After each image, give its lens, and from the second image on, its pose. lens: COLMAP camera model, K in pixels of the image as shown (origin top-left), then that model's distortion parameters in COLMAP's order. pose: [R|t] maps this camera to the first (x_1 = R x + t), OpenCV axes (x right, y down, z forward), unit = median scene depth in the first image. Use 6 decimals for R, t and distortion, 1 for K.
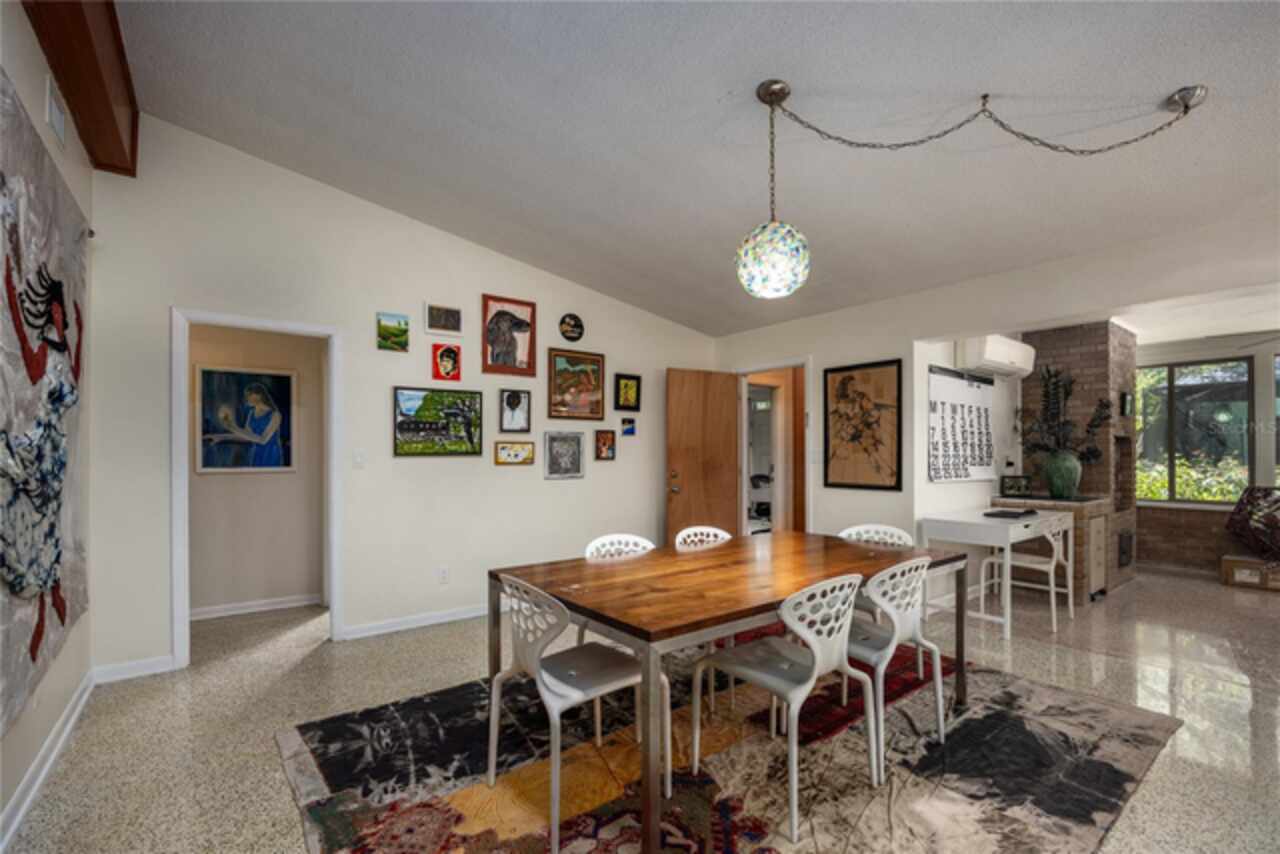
lens RADIAL K [[559.4, 0, 641.6], [0, 559.4, 439.4], [0, 0, 1]] dist [-0.014110, -0.000065]
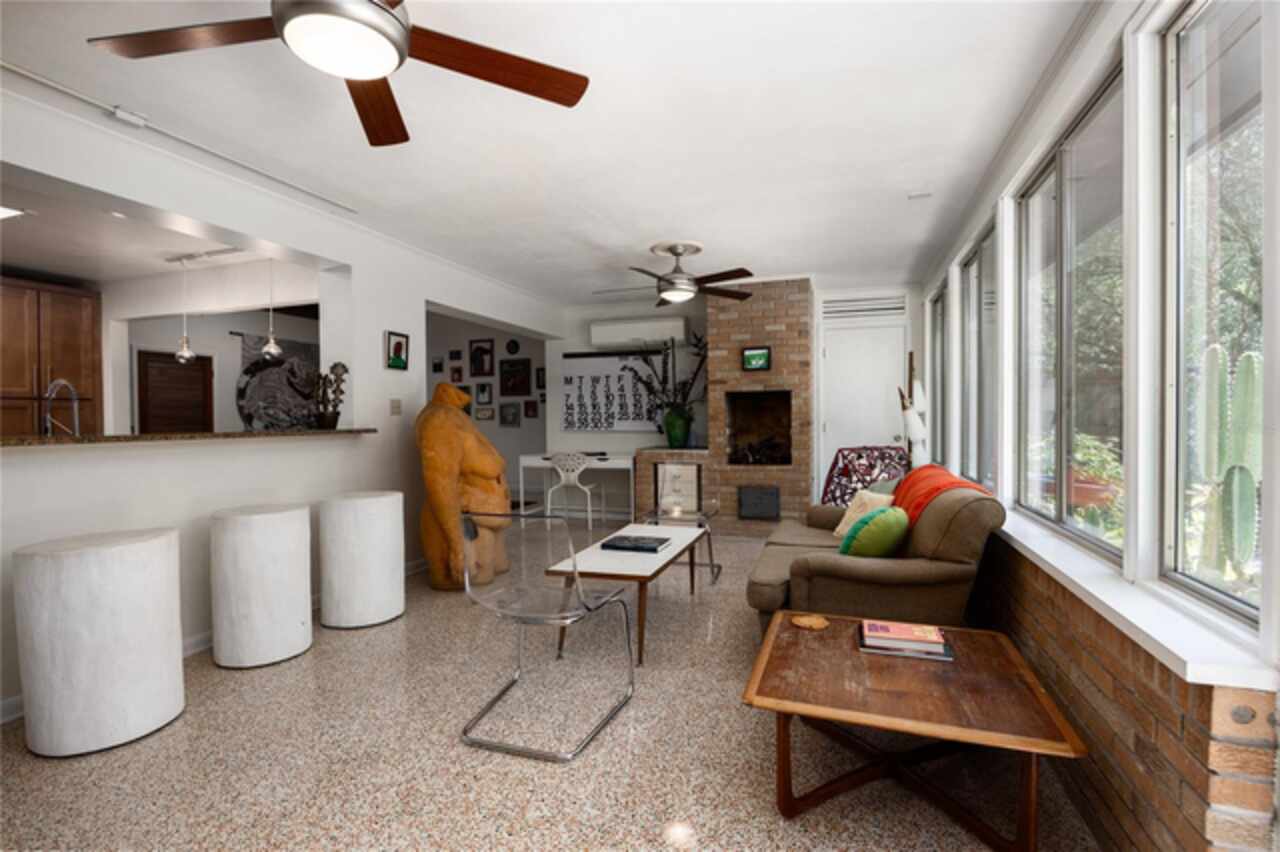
lens RADIAL K [[594.0, 0, 640.1], [0, 594.0, 420.7], [0, 0, 1]] dist [-0.003230, 0.000189]
pose [[0.554331, -0.000555, -0.832296, 1.932827], [0.025334, 0.999548, 0.016207, 0.028397], [0.831911, -0.030070, 0.554094, 0.256497]]
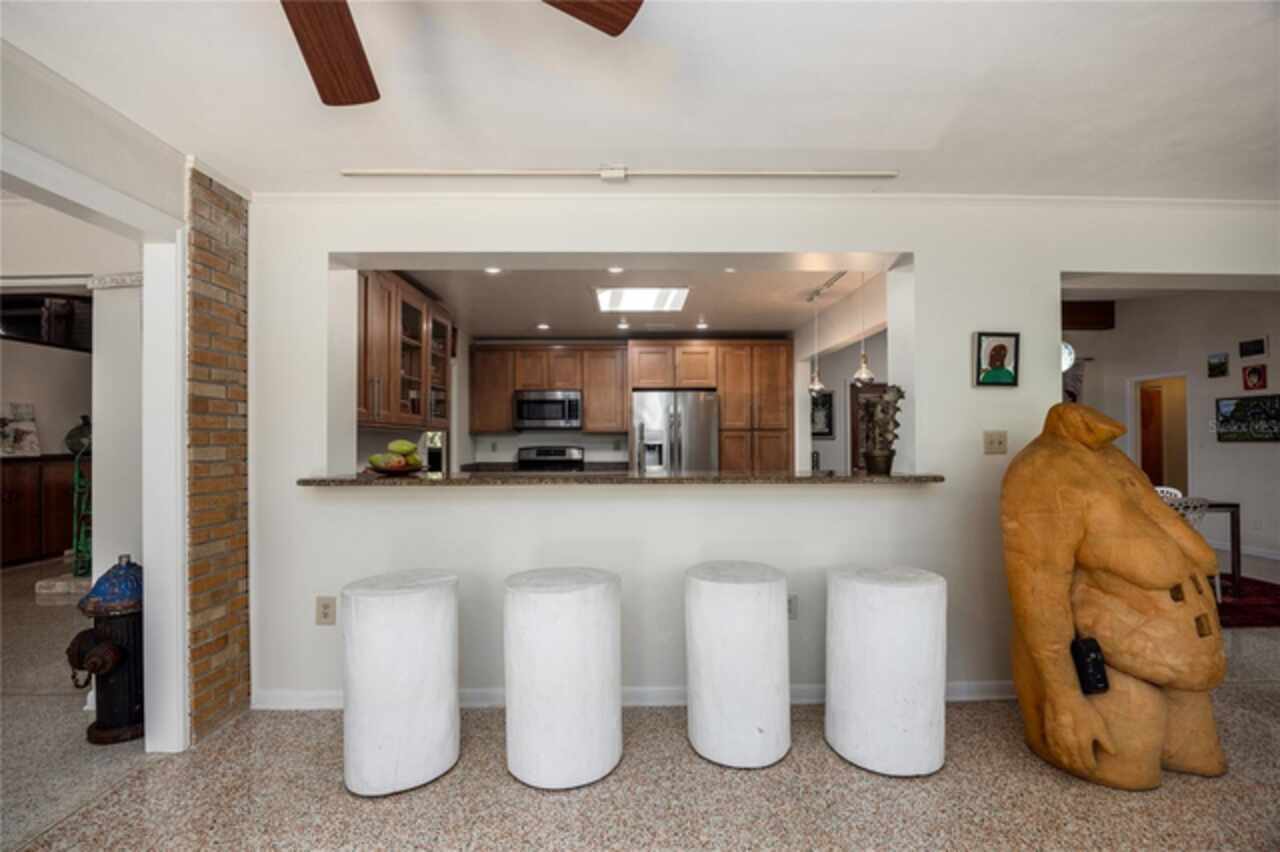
lens RADIAL K [[559.4, 0, 636.6], [0, 559.4, 432.8], [0, 0, 1]] dist [-0.014110, -0.000065]
pose [[-0.590167, -0.006393, -0.807256, 1.634837], [0.018369, 0.999603, -0.021345, 0.006645], [0.807072, -0.027425, -0.589815, 0.502549]]
